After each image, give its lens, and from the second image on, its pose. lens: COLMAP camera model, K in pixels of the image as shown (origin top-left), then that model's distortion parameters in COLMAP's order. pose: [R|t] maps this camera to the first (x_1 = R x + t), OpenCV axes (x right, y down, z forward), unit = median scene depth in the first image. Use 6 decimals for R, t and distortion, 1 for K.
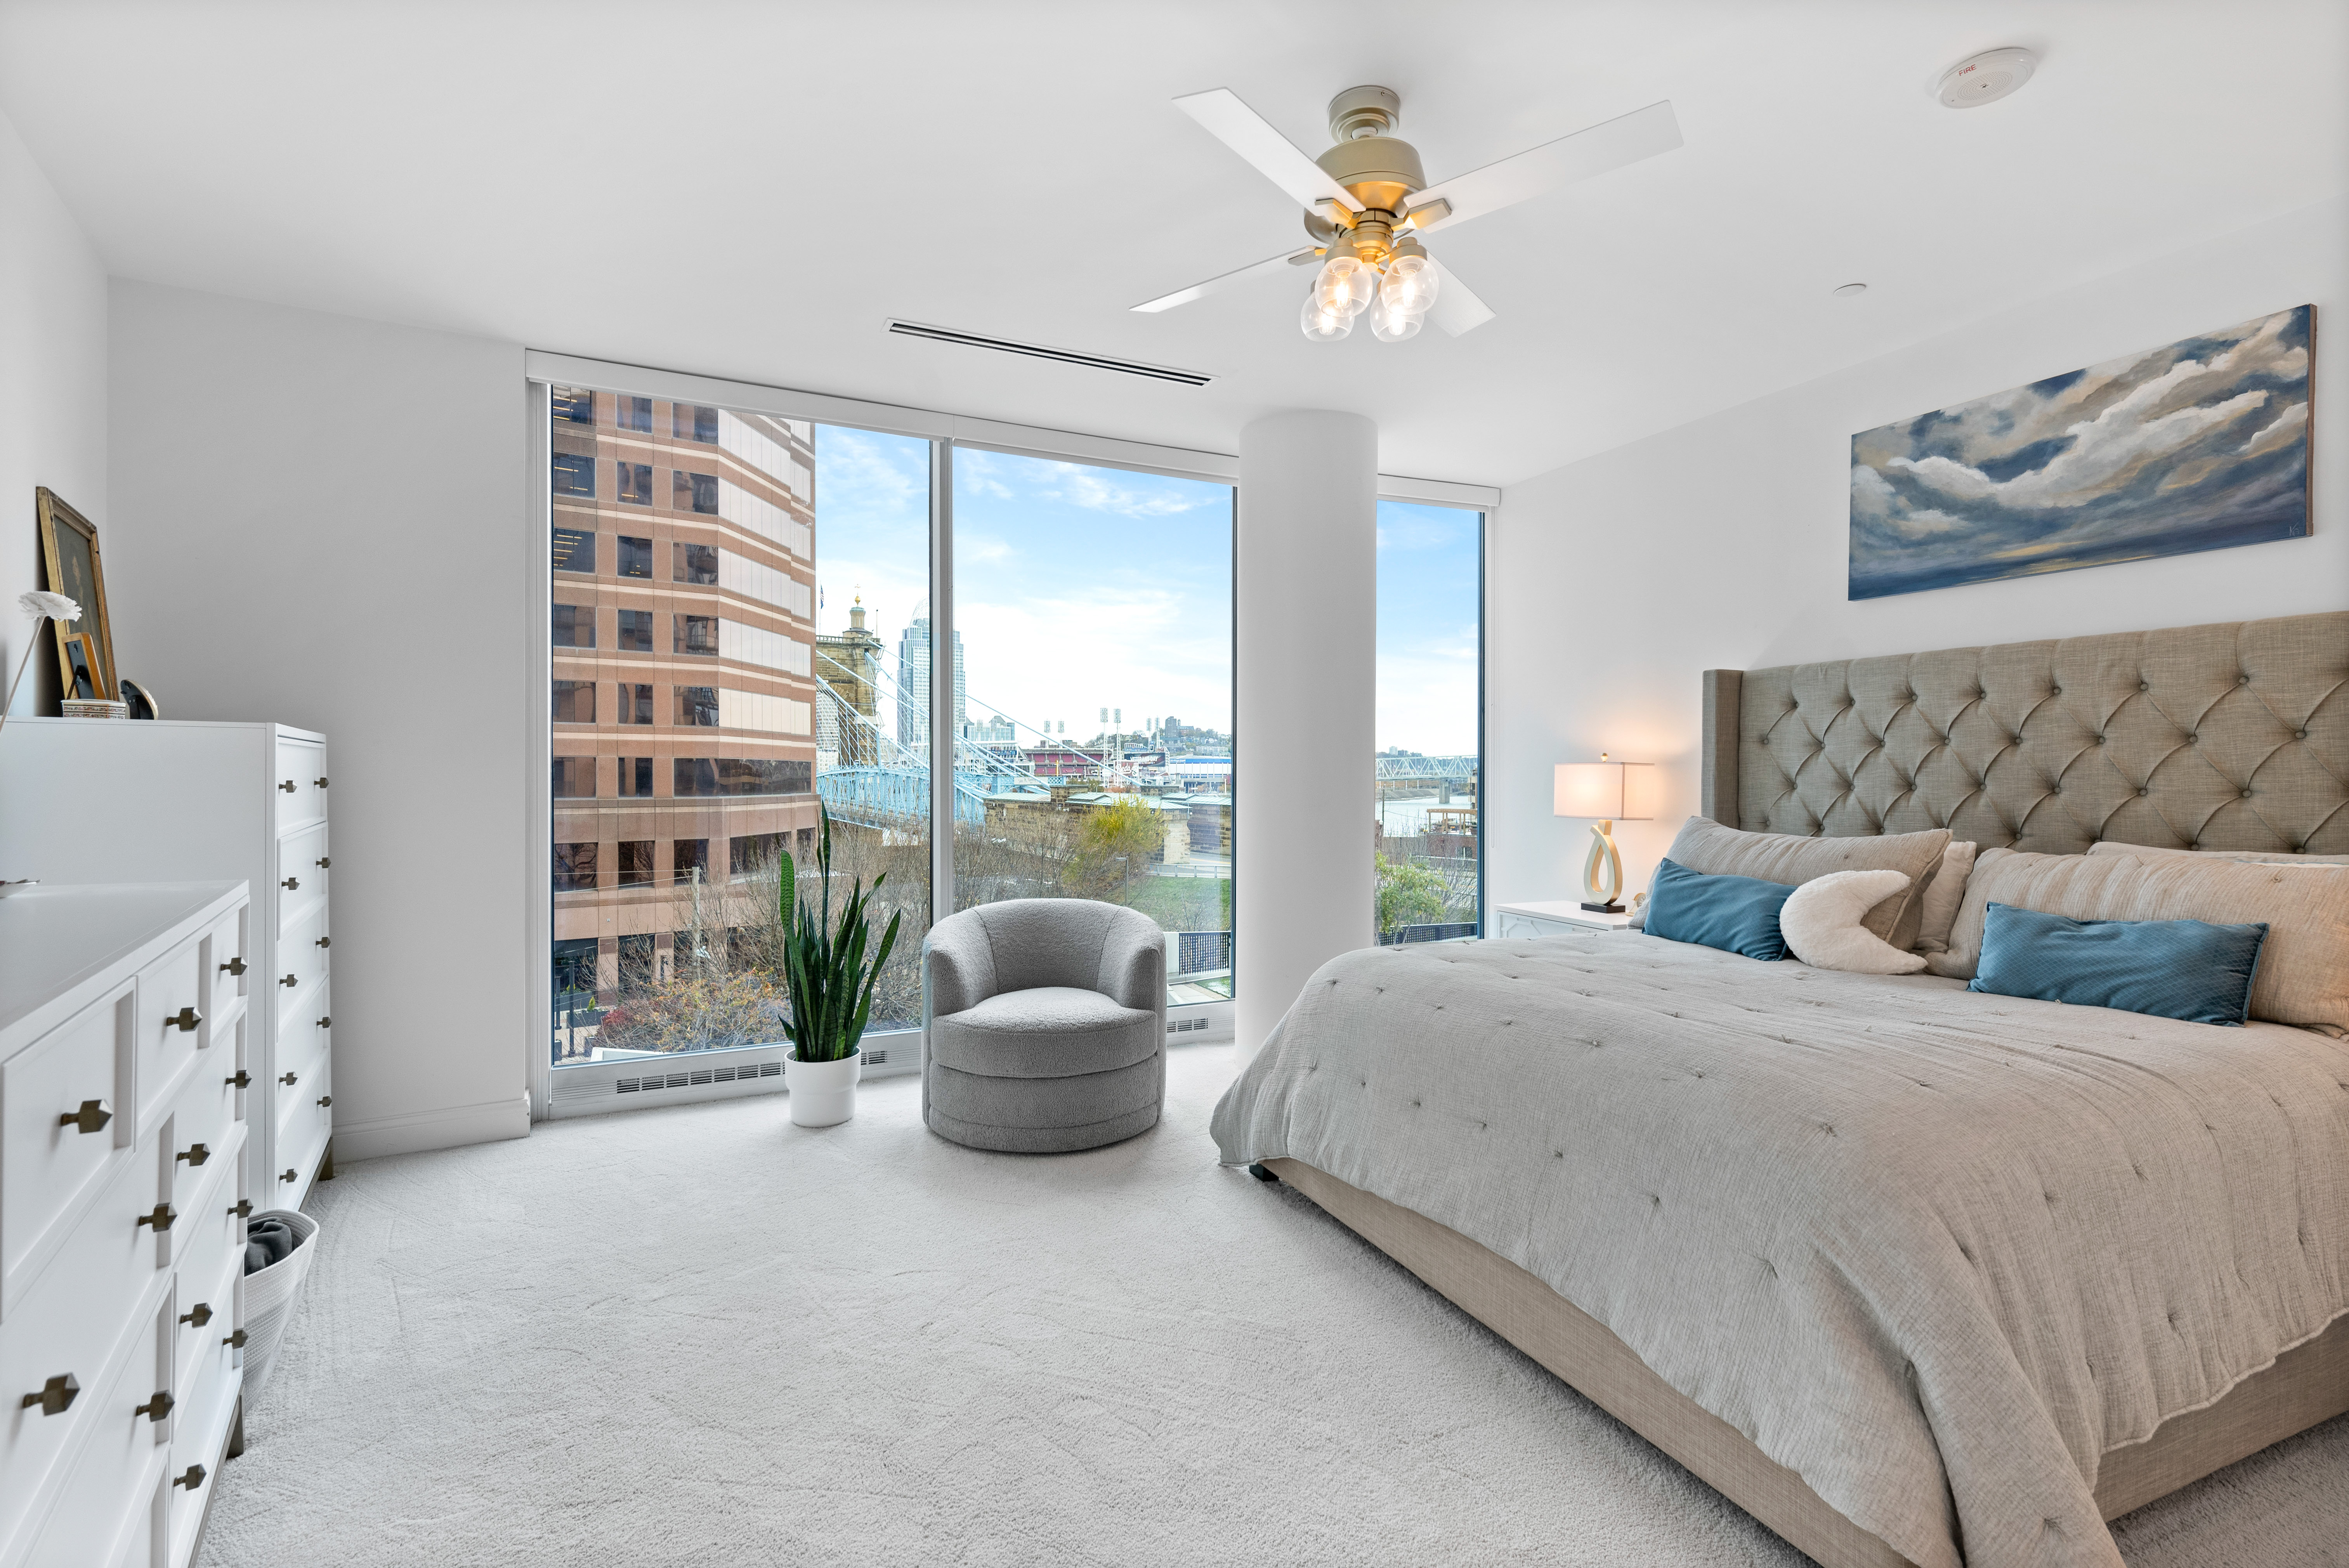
lens RADIAL K [[1063.7, 0, 1173.0], [0, 1063.7, 781.2], [0, 0, 1]] dist [0.004051, -0.001765]
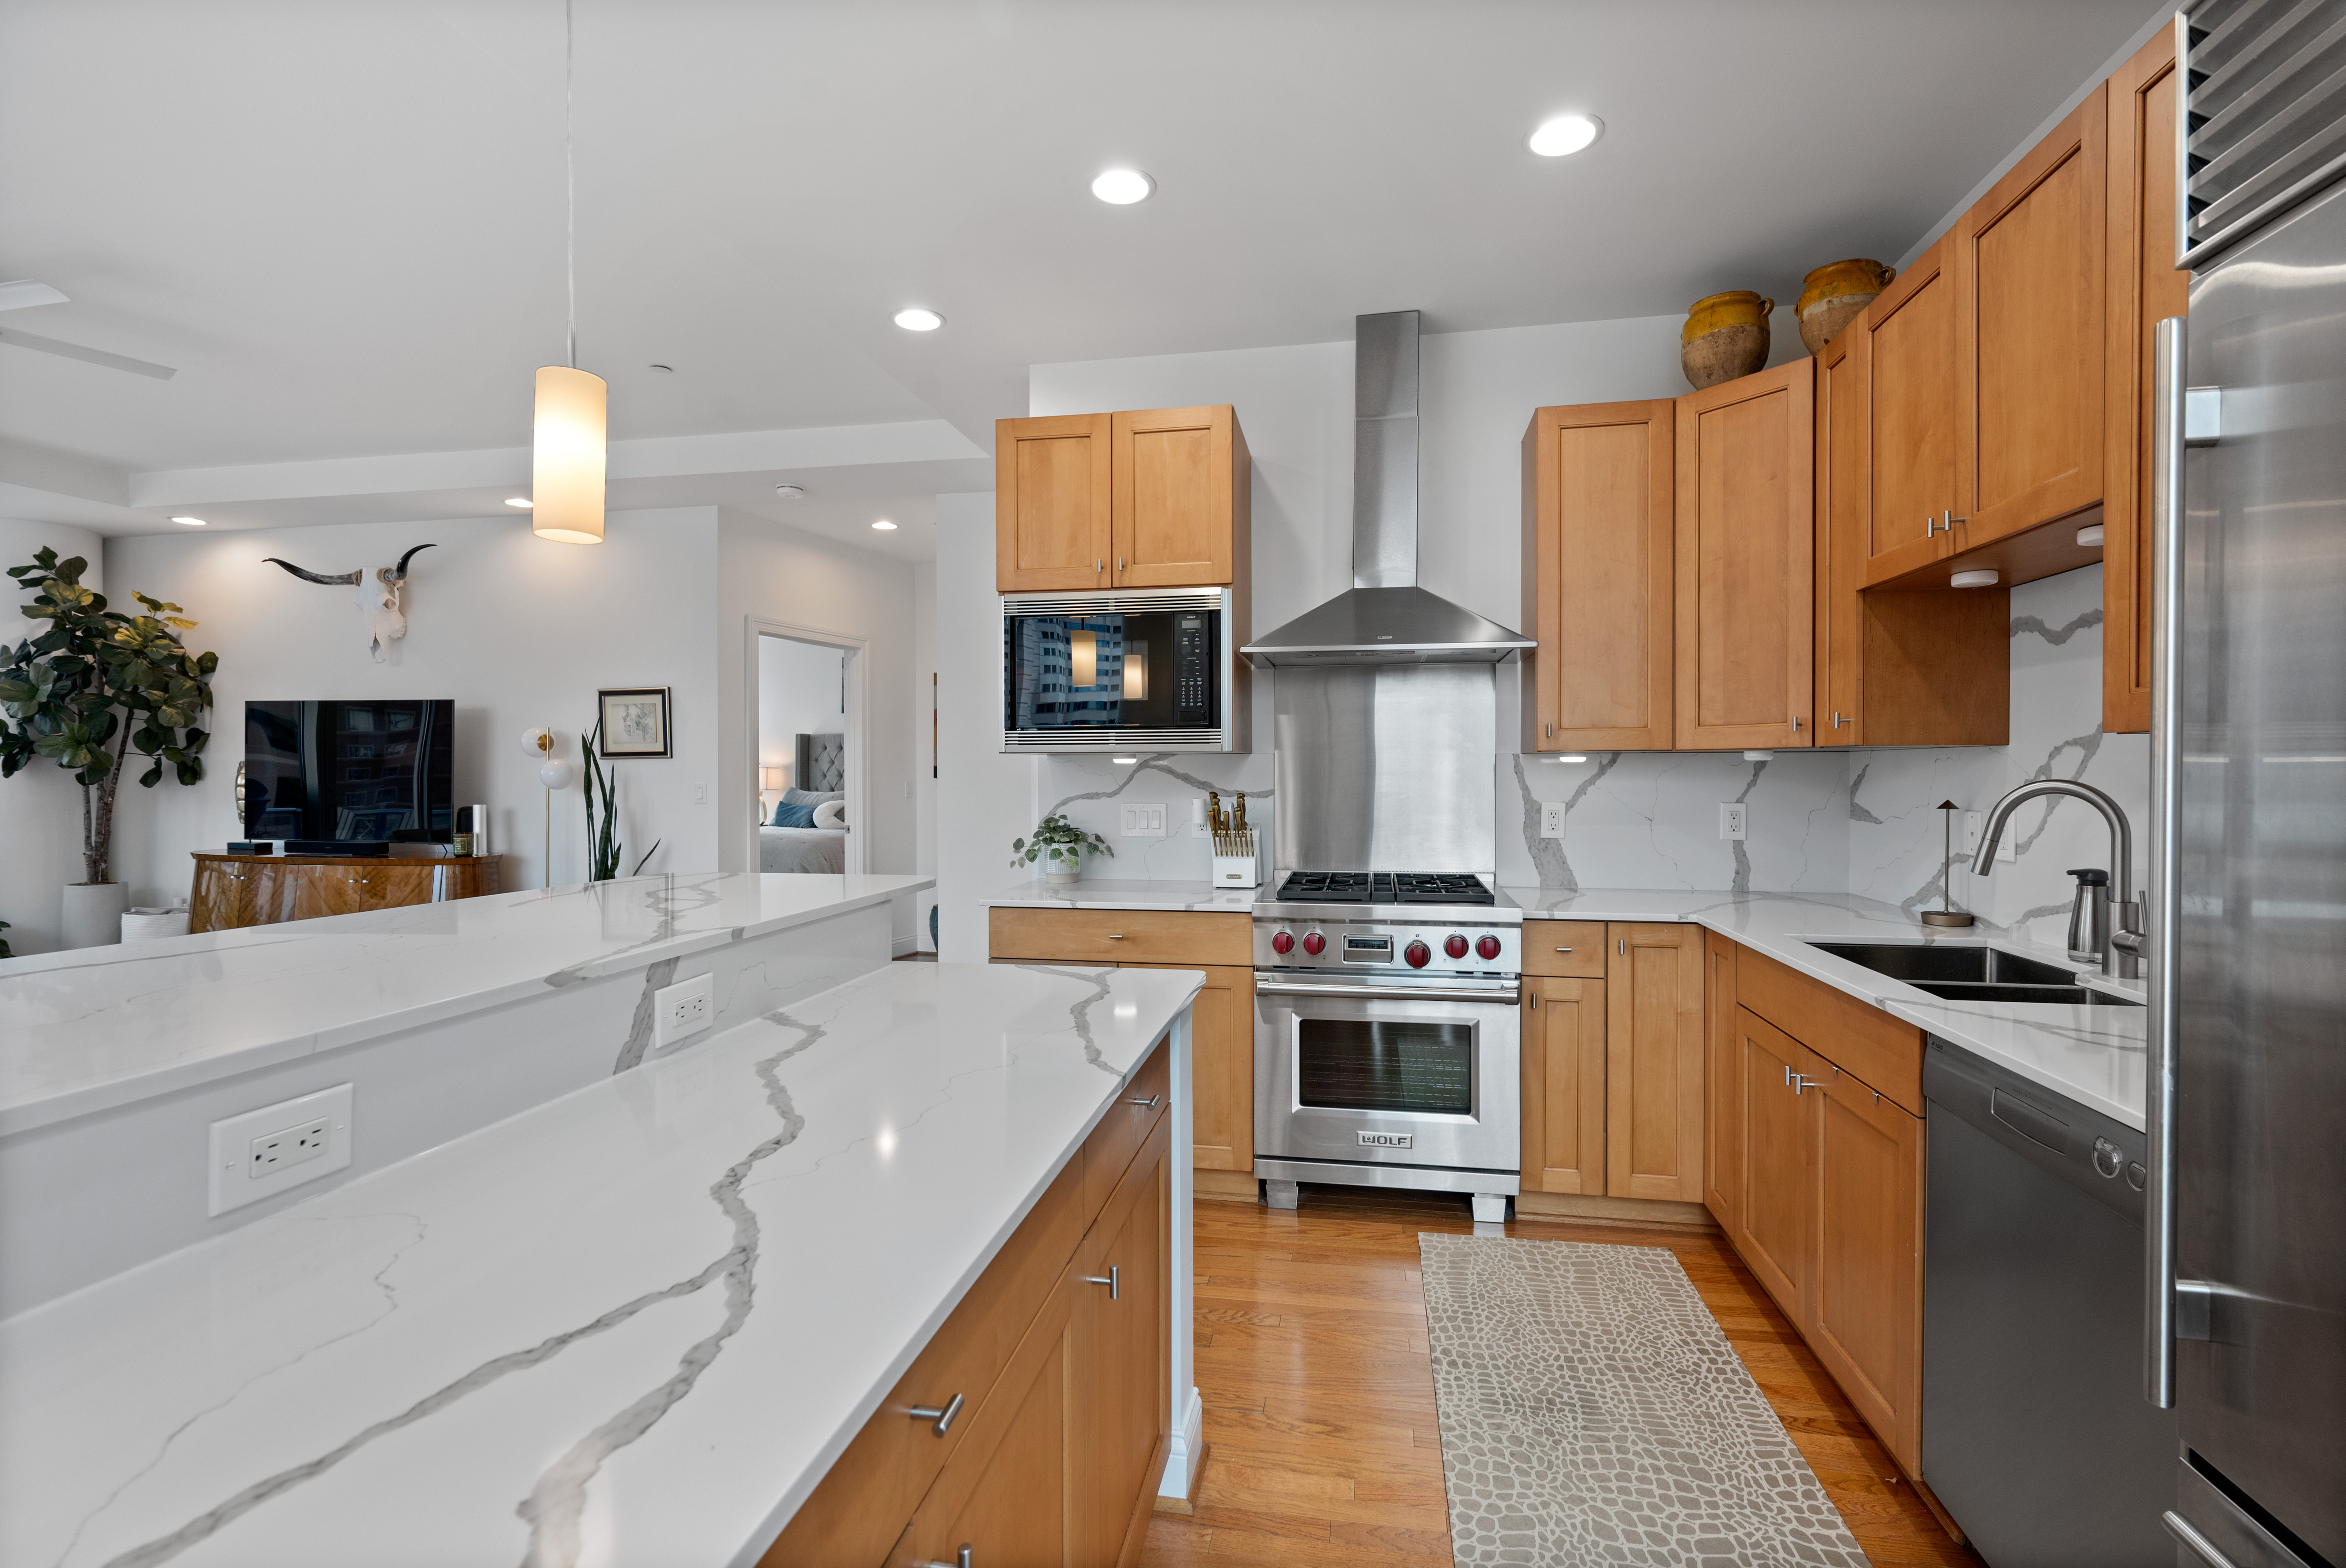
lens RADIAL K [[1062.4, 0, 1176.6], [0, 1062.4, 779.5], [0, 0, 1]] dist [0.004051, -0.001765]
pose [[0.729190, -0.003582, 0.684302, -0.685422], [0.002217, 0.999993, 0.002871, 0.008389], [-0.684308, -0.000577, 0.729193, -1.730481]]
